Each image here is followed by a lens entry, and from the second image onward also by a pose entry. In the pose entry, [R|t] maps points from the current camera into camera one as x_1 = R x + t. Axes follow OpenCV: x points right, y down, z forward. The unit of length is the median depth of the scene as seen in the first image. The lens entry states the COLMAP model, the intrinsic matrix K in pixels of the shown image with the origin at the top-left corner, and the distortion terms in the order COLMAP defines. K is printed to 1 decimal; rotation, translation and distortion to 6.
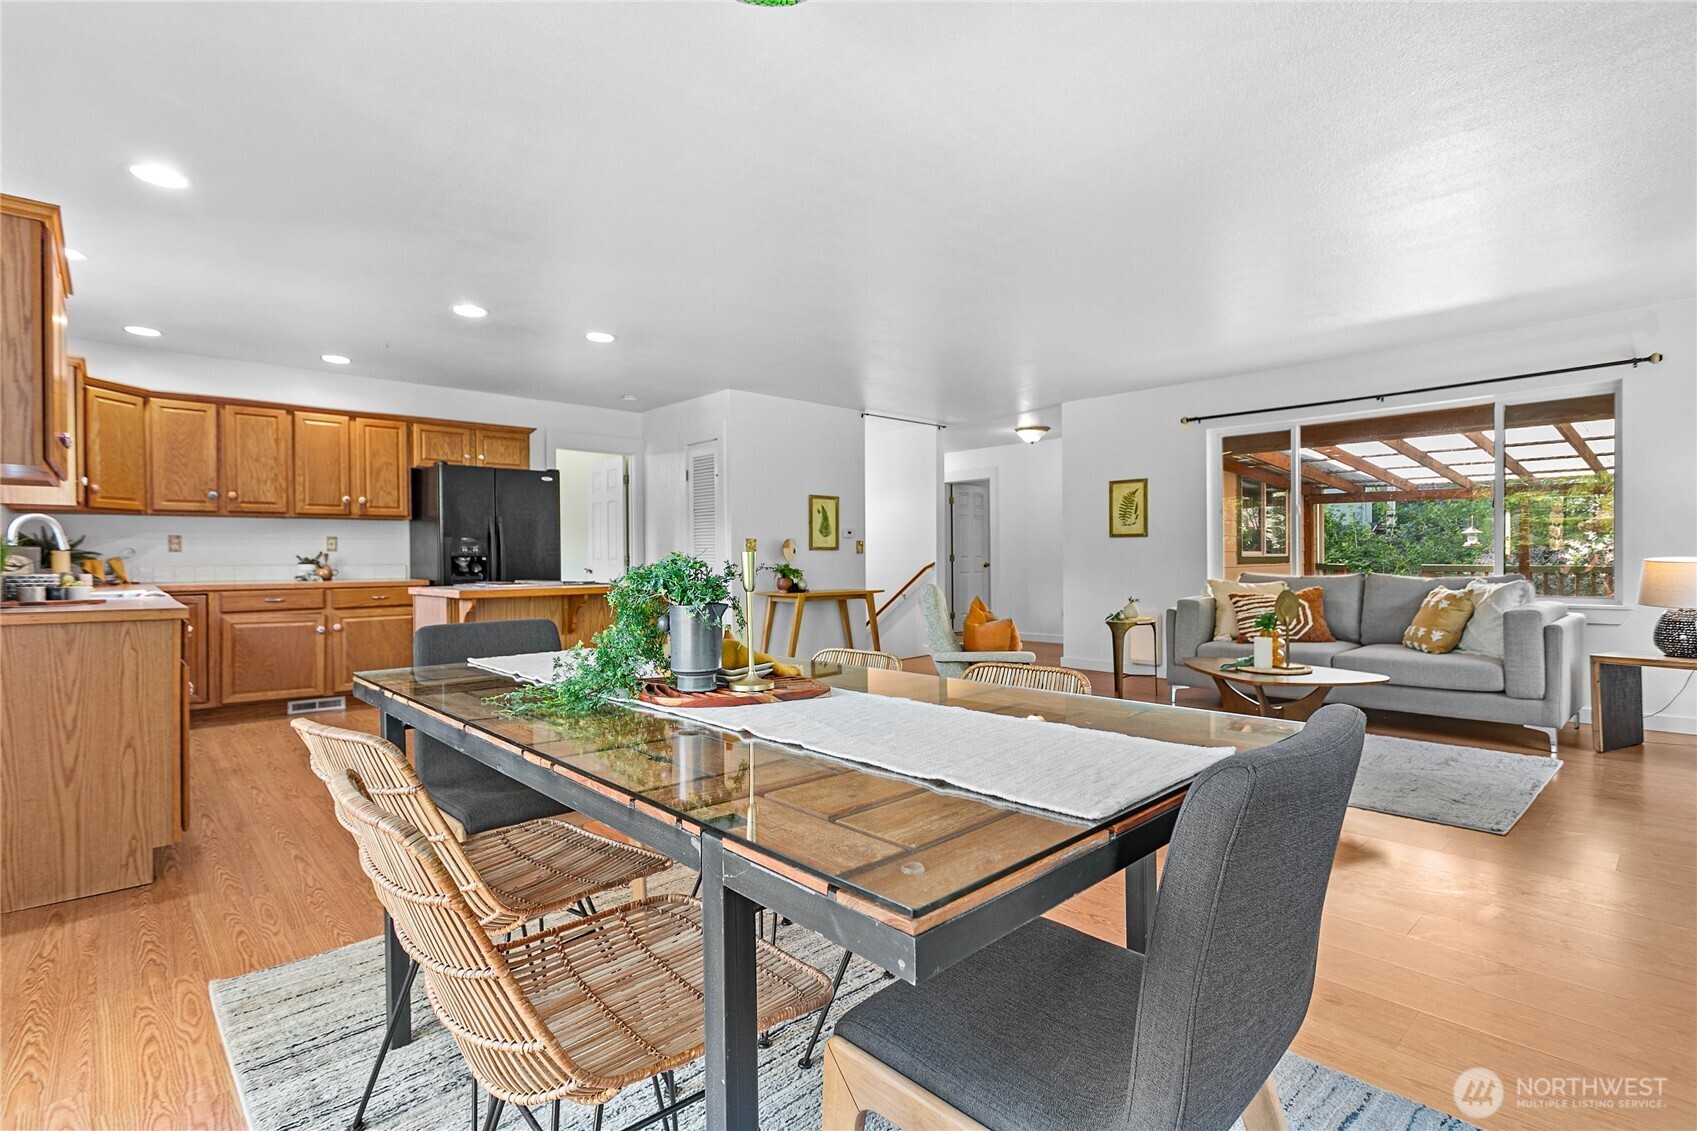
lens RADIAL K [[806.3, 0, 841.7], [0, 806.3, 564.0], [0, 0, 1]] dist [-0.002602, 0.004375]
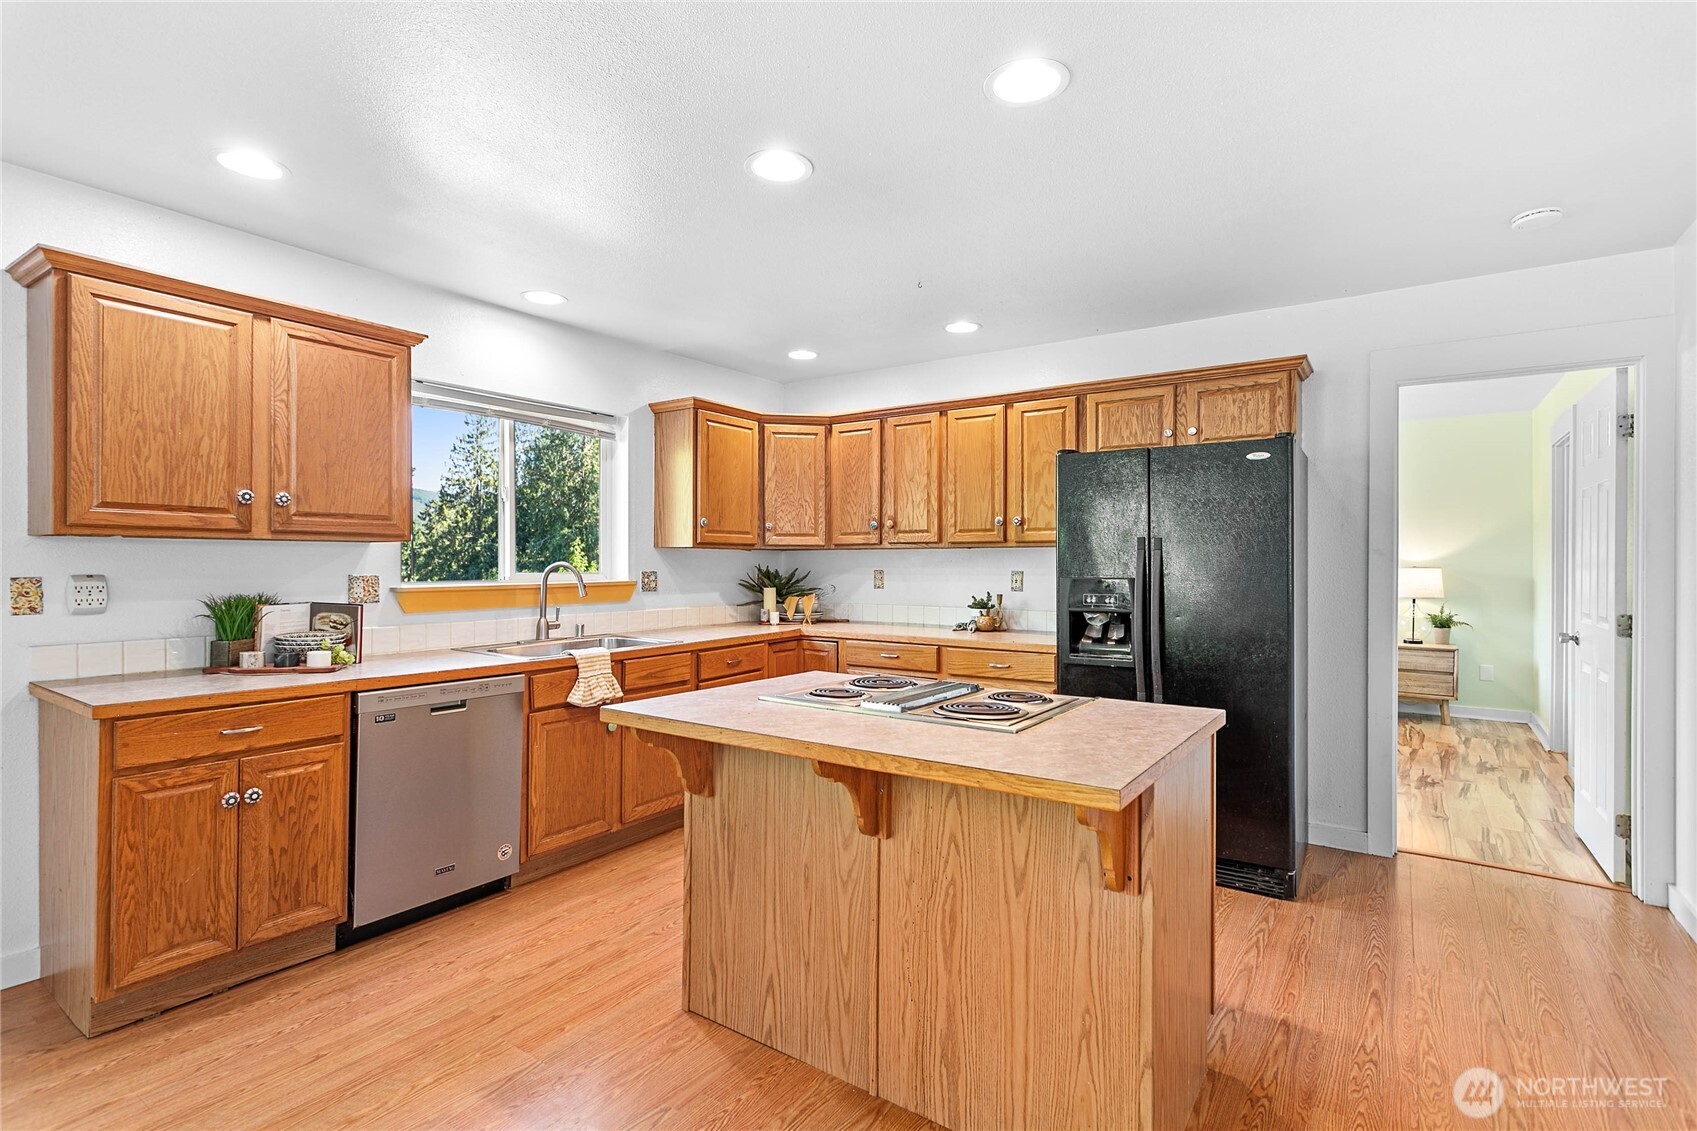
lens RADIAL K [[806.3, 0, 848.9], [0, 806.3, 565.7], [0, 0, 1]] dist [-0.002602, 0.004375]
pose [[0.228613, 0.011497, -0.973449, 0.050435], [-0.012707, 0.999880, 0.008825, -0.044377], [0.973434, 0.010352, 0.228732, 0.701942]]
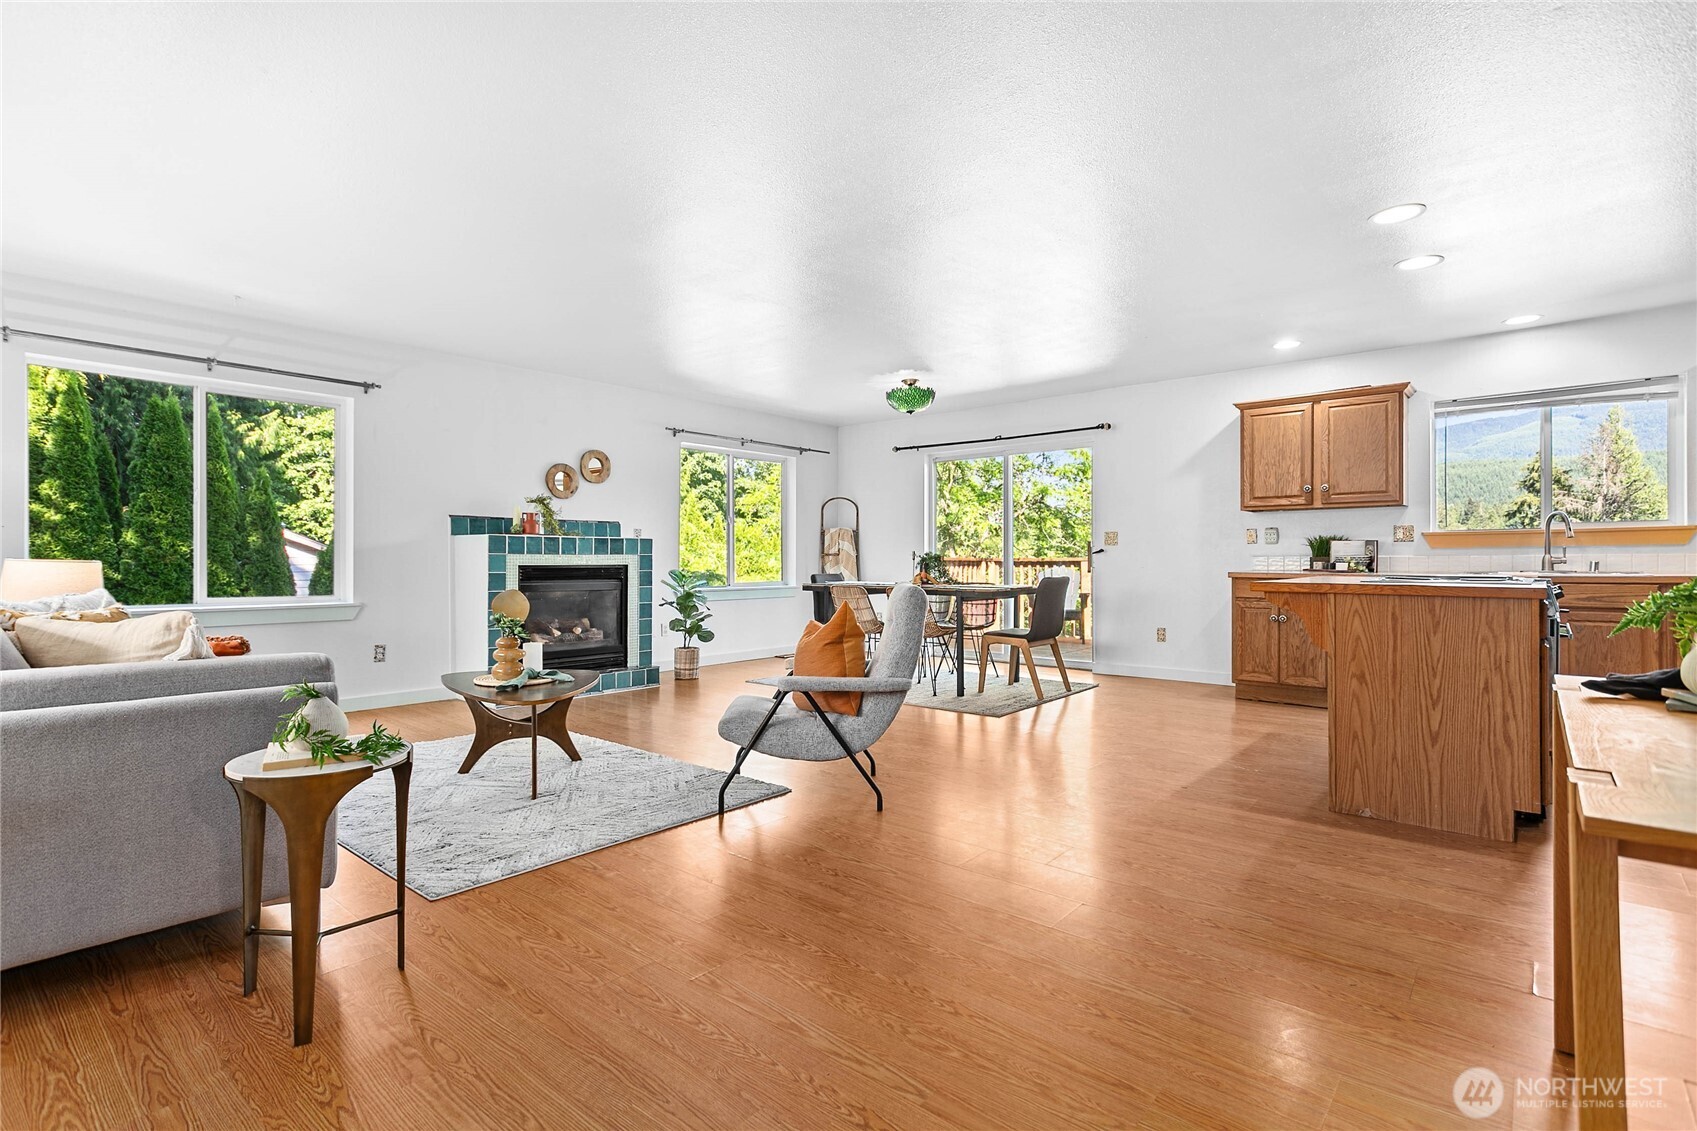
lens RADIAL K [[806.3, 0, 843.4], [0, 806.3, 560.0], [0, 0, 1]] dist [-0.002602, 0.004375]
pose [[-0.993131, 0.010823, -0.116505, 0.201817], [0.009950, 0.999918, 0.008071, -0.003211], [0.116583, 0.006856, -0.993157, 1.363486]]
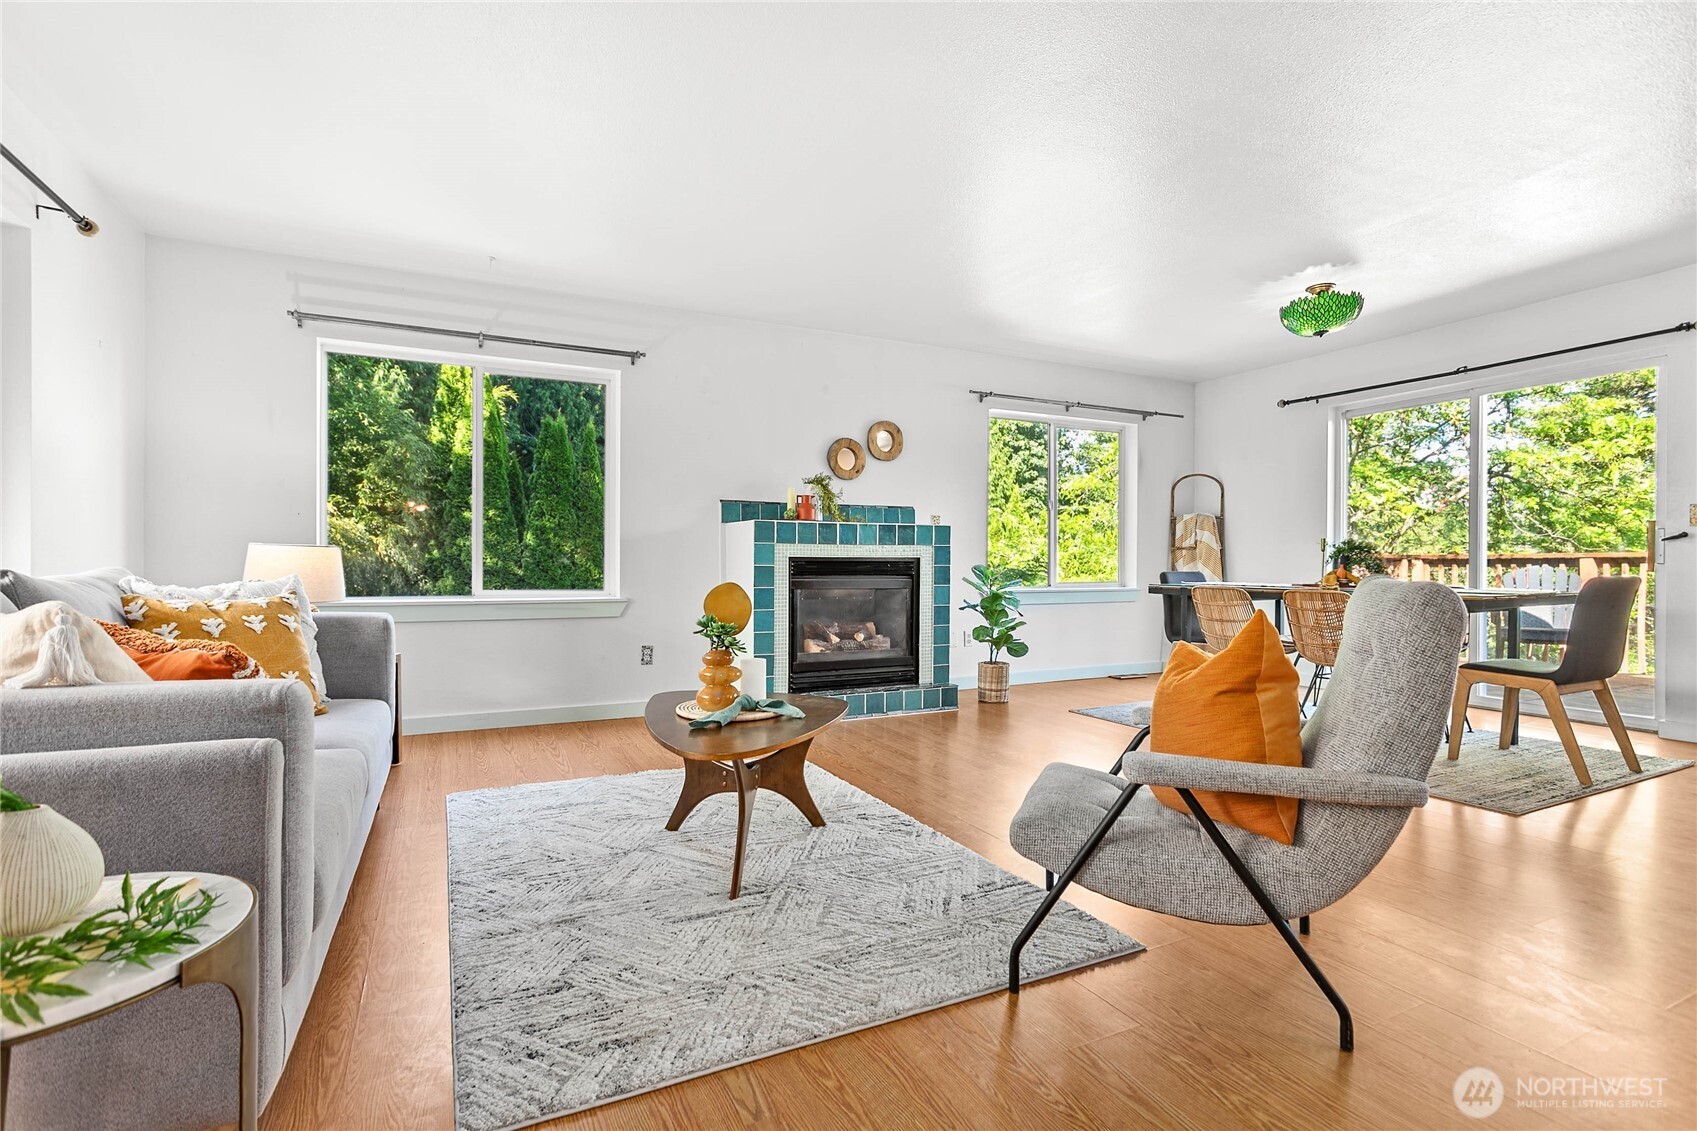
lens RADIAL K [[806.3, 0, 847.0], [0, 806.3, 560.2], [0, 0, 1]] dist [-0.002602, 0.004375]
pose [[-0.961157, 0.009125, 0.275852, 0.197755], [0.009687, 0.999953, 0.000677, 0.010137], [-0.275833, 0.003323, -0.961200, 1.122592]]
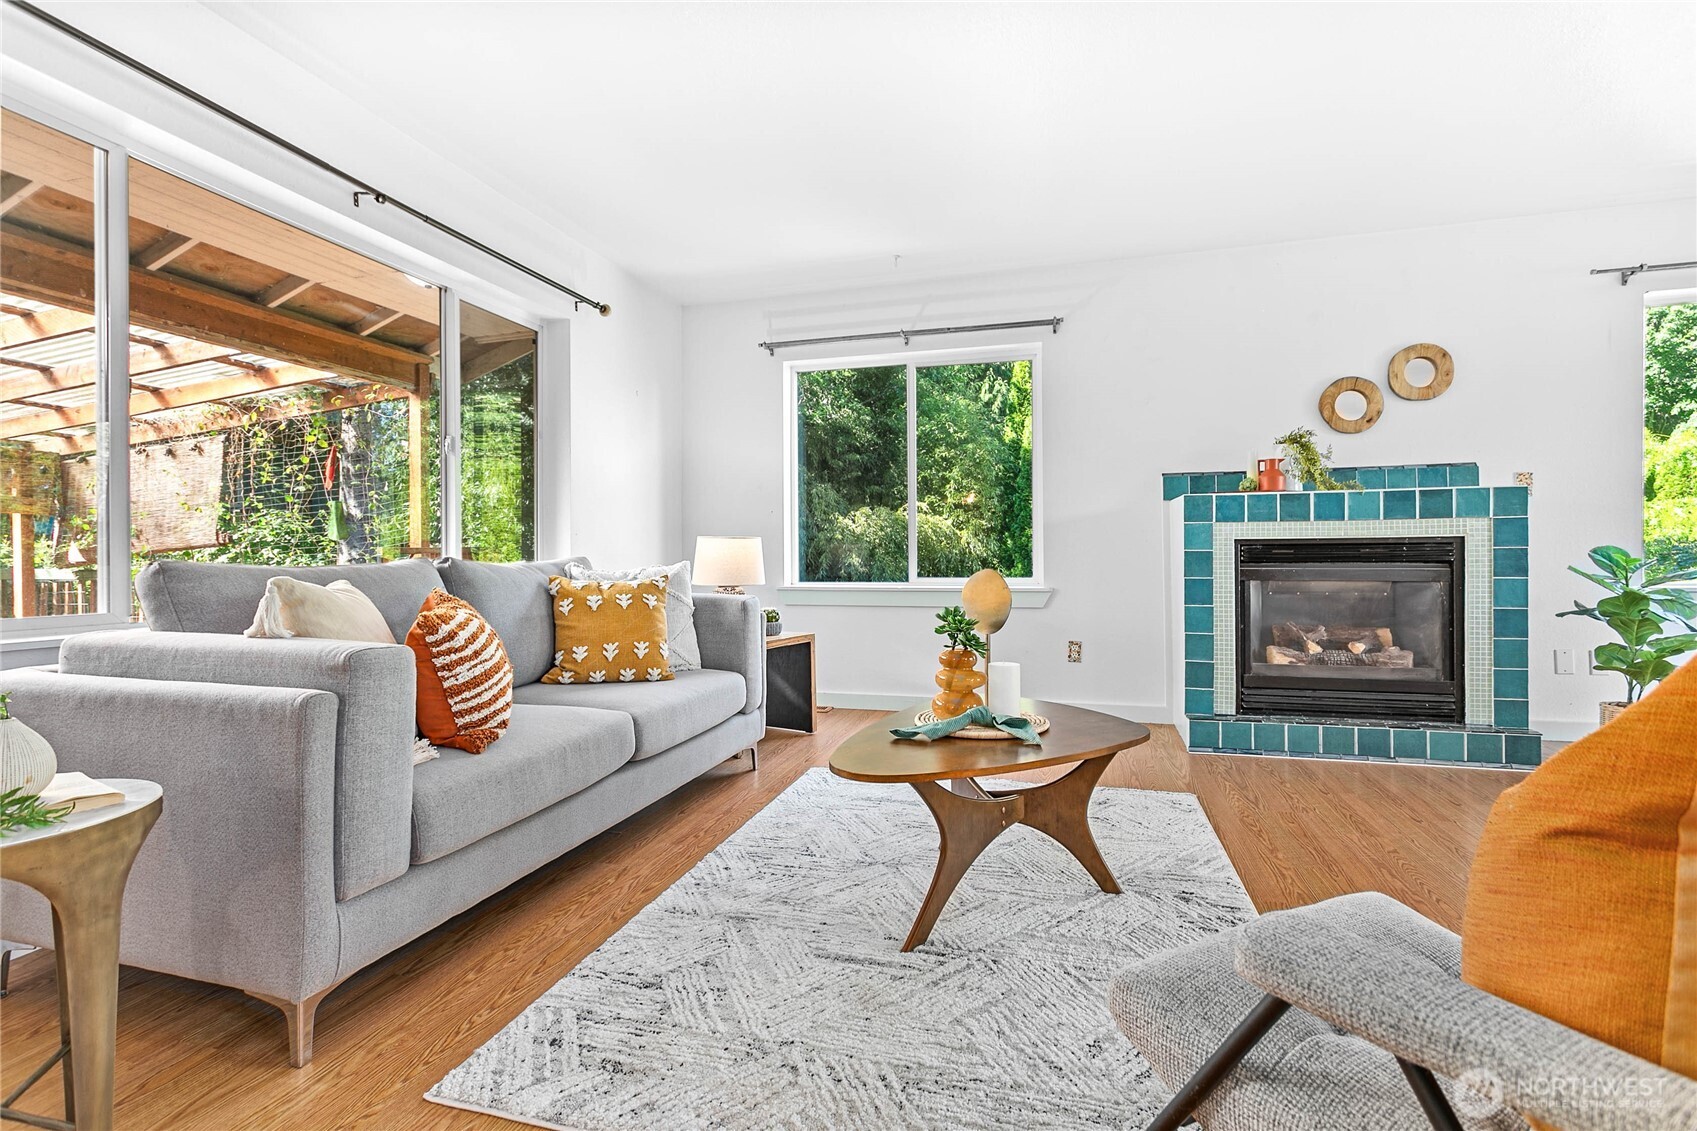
lens RADIAL K [[806.3, 0, 843.2], [0, 806.3, 546.8], [0, 0, 1]] dist [-0.002602, 0.004375]
pose [[-0.521480, 0.023369, 0.852943, 0.098508], [0.020098, 0.999684, -0.015102, 0.016192], [-0.853027, 0.009267, -0.521785, 0.958386]]
